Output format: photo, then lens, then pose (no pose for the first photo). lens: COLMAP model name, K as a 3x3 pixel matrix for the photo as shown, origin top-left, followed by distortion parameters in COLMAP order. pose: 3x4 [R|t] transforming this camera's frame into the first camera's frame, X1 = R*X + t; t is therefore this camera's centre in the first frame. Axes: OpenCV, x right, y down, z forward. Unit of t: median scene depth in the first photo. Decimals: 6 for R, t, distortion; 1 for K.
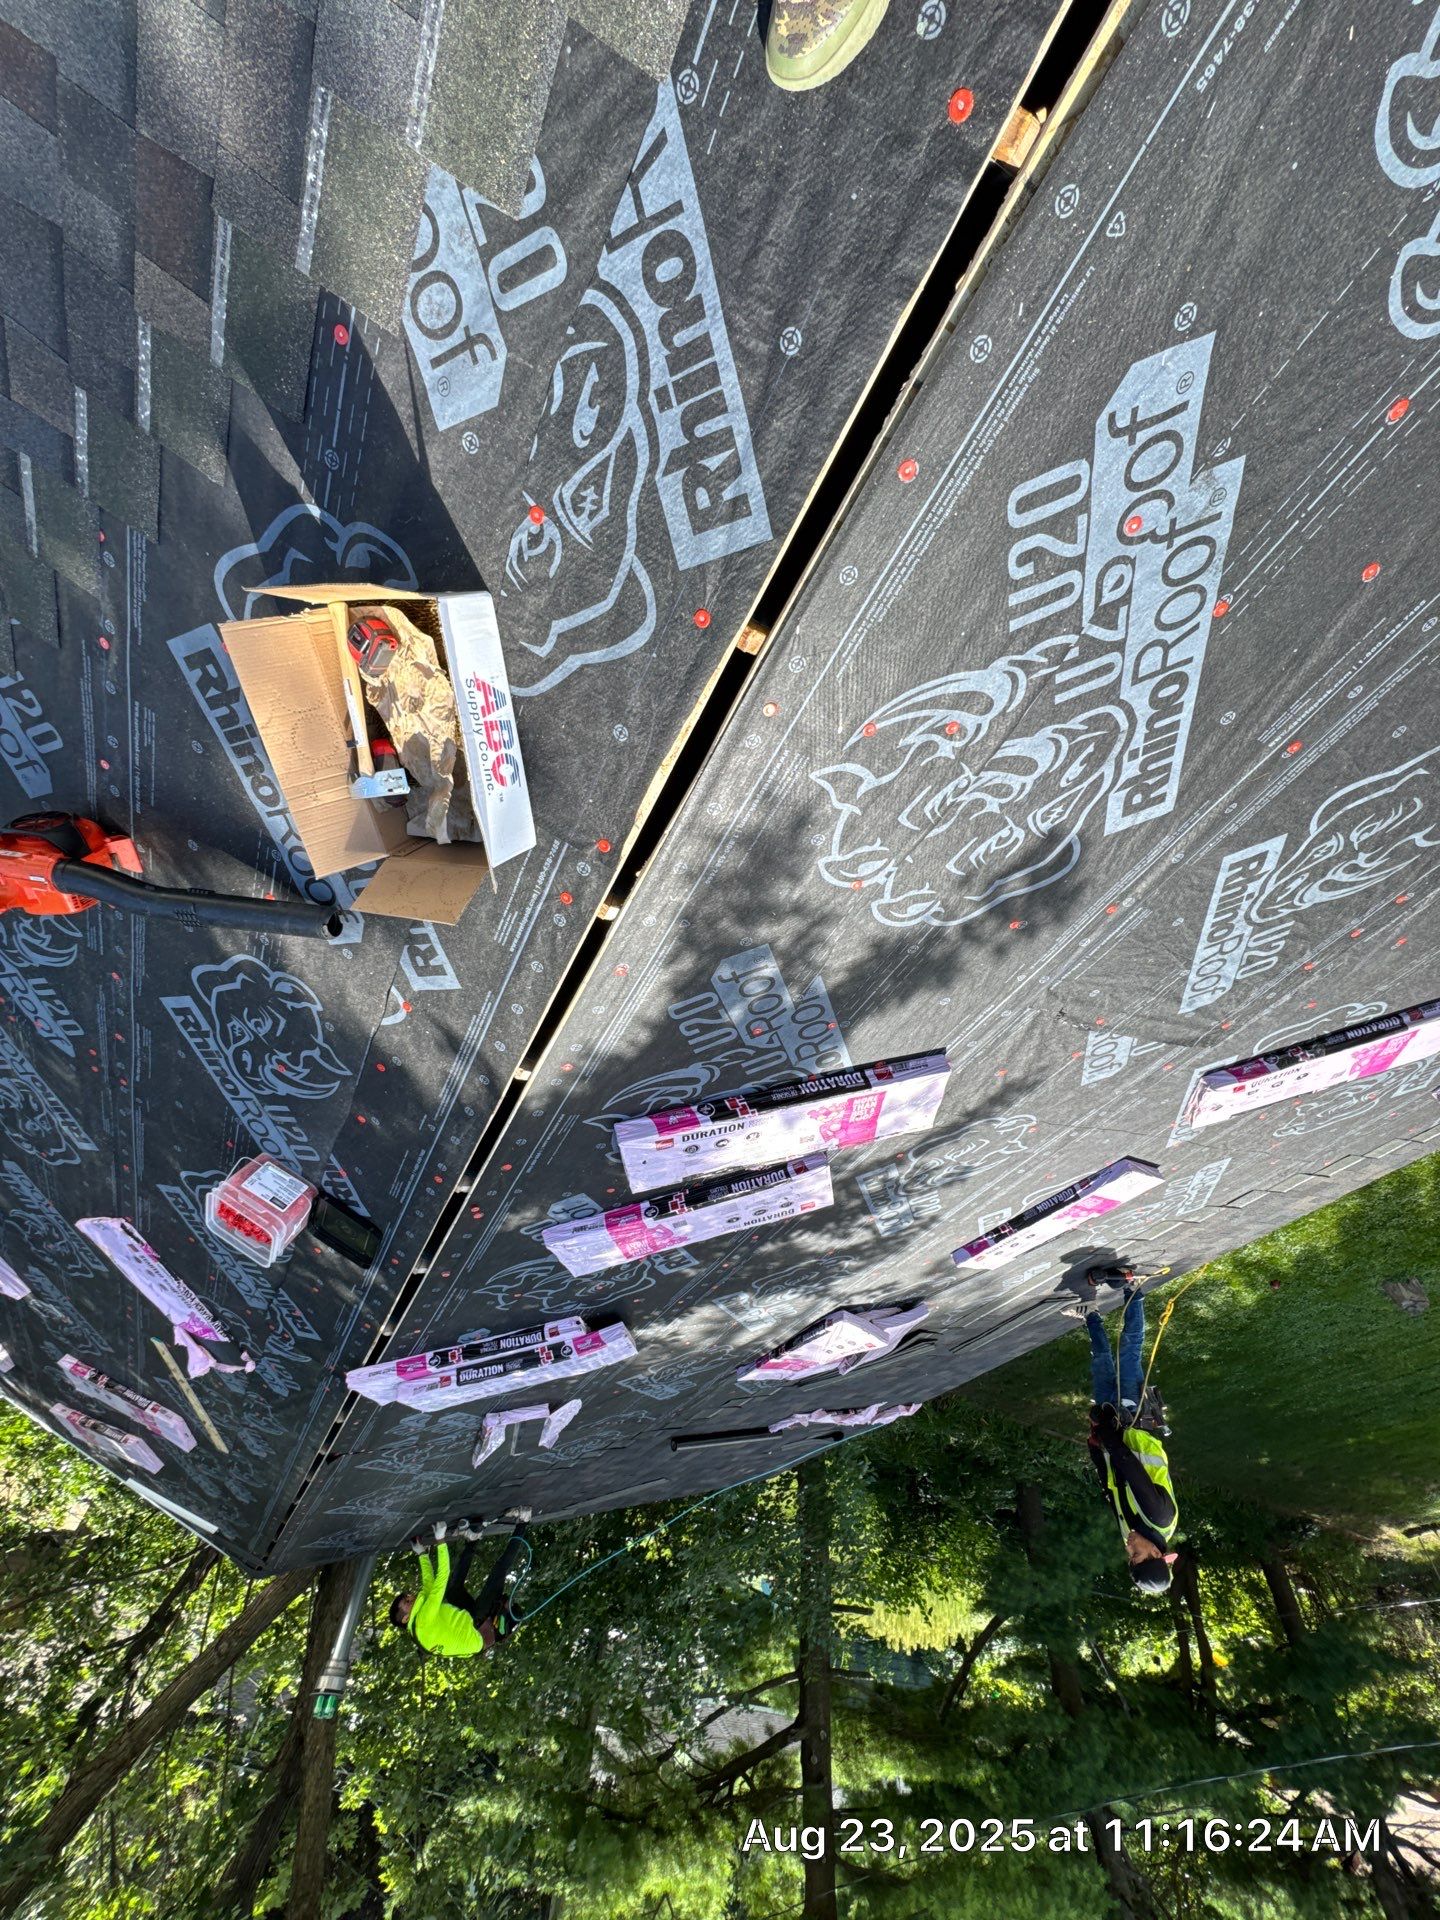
lens RADIAL K [[772.6, 0, 717.6], [0, 772.6, 953.9], [0, 0, 1]] dist [0.000149, -0.000158]
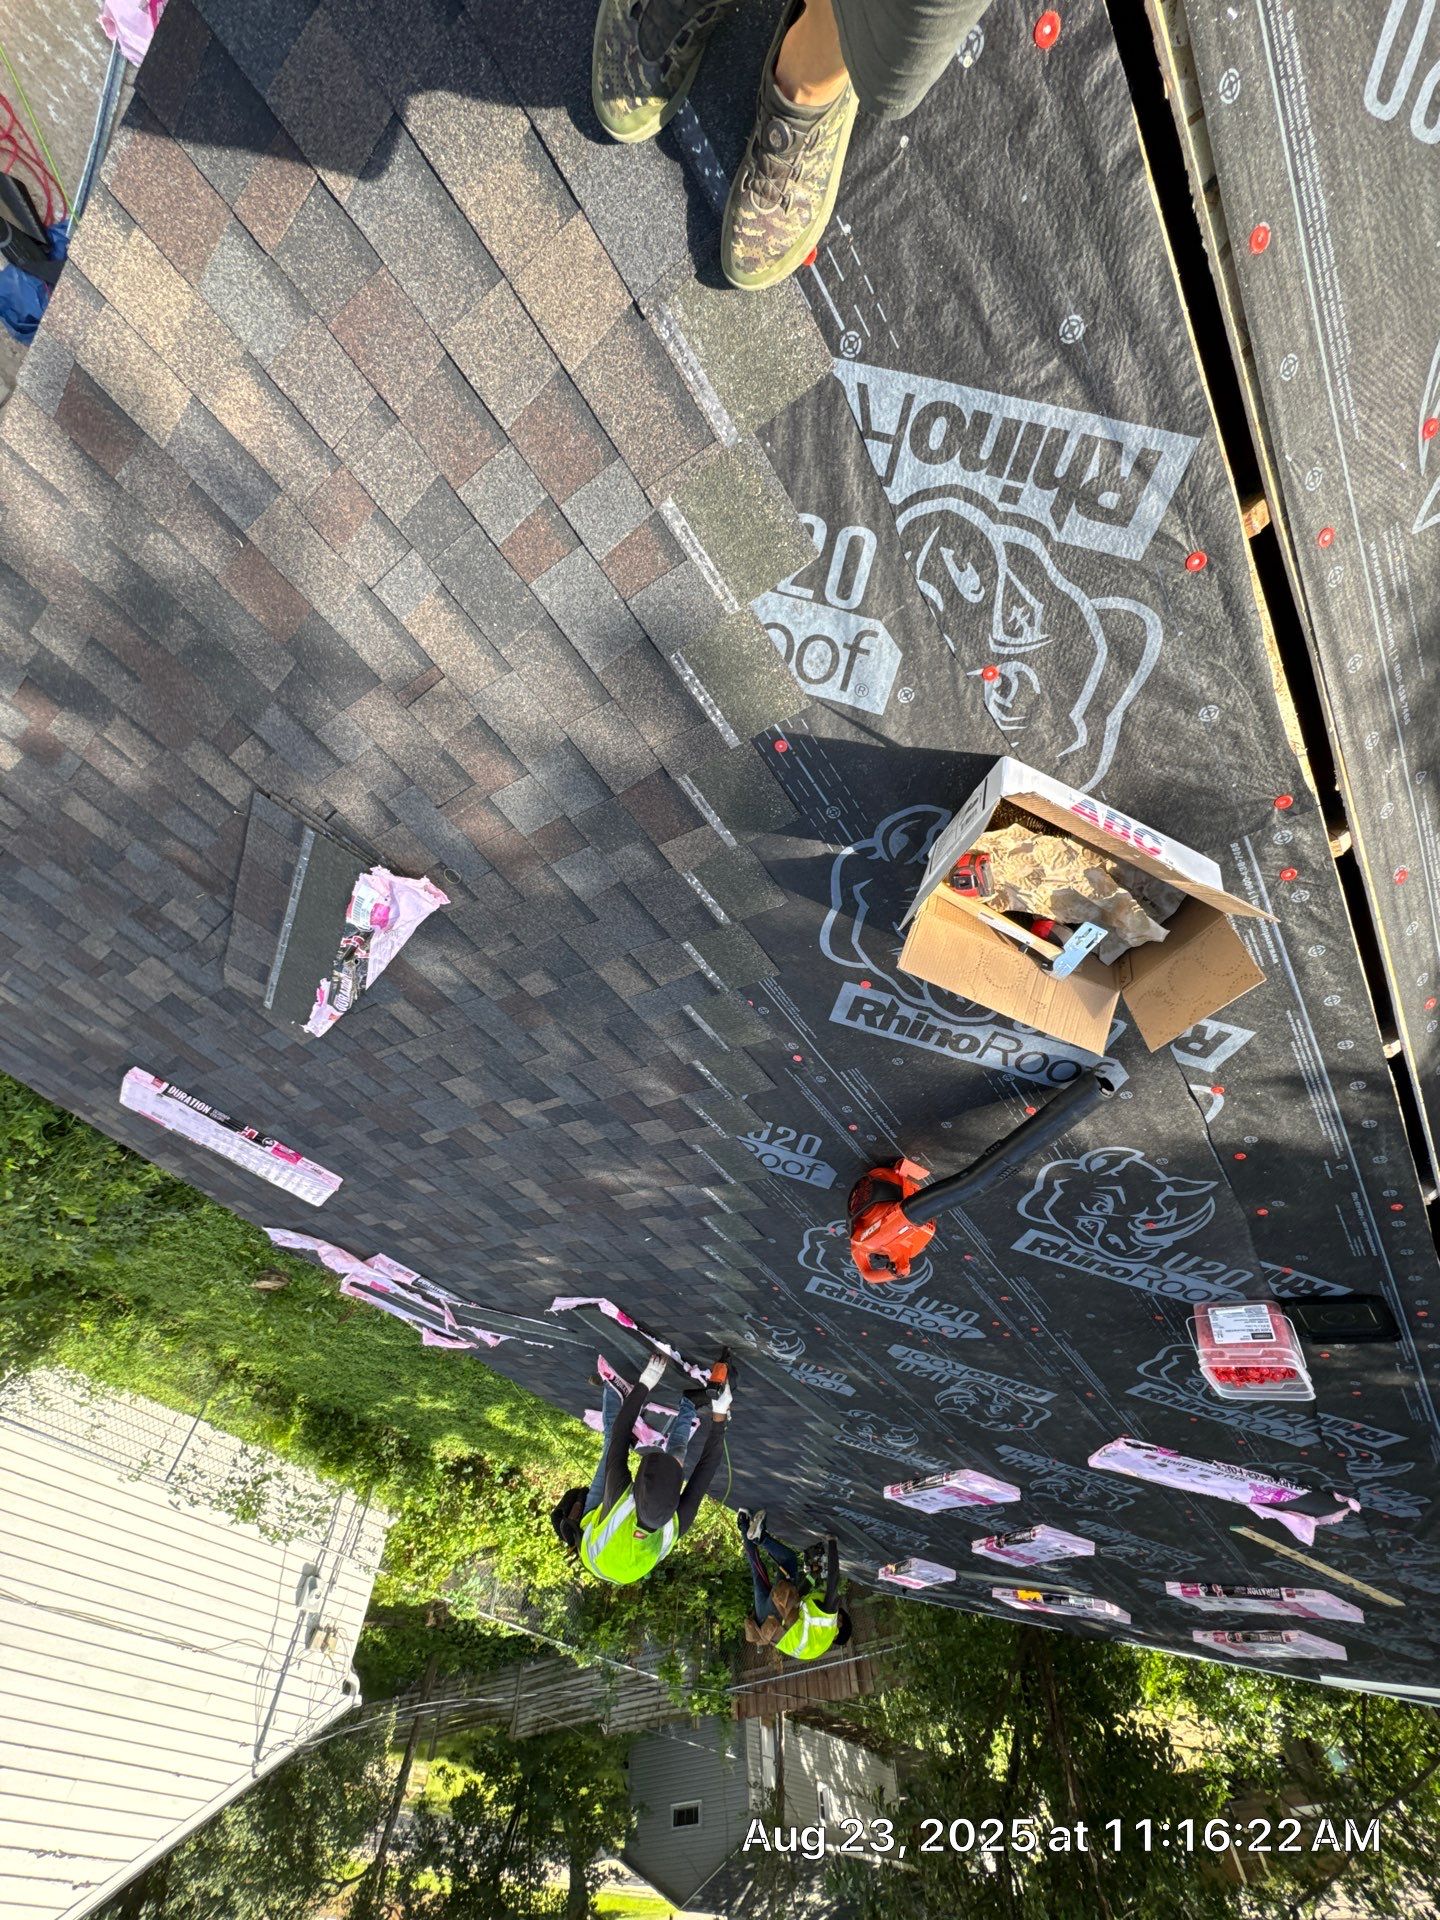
lens RADIAL K [[772.6, 0, 717.1], [0, 772.6, 963.2], [0, 0, 1]] dist [0.000149, -0.000158]
pose [[0.467947, -0.769897, -0.433917, -0.221835], [0.704331, 0.621459, -0.343083, -0.189528], [0.533800, -0.145076, 0.833073, -0.130950]]
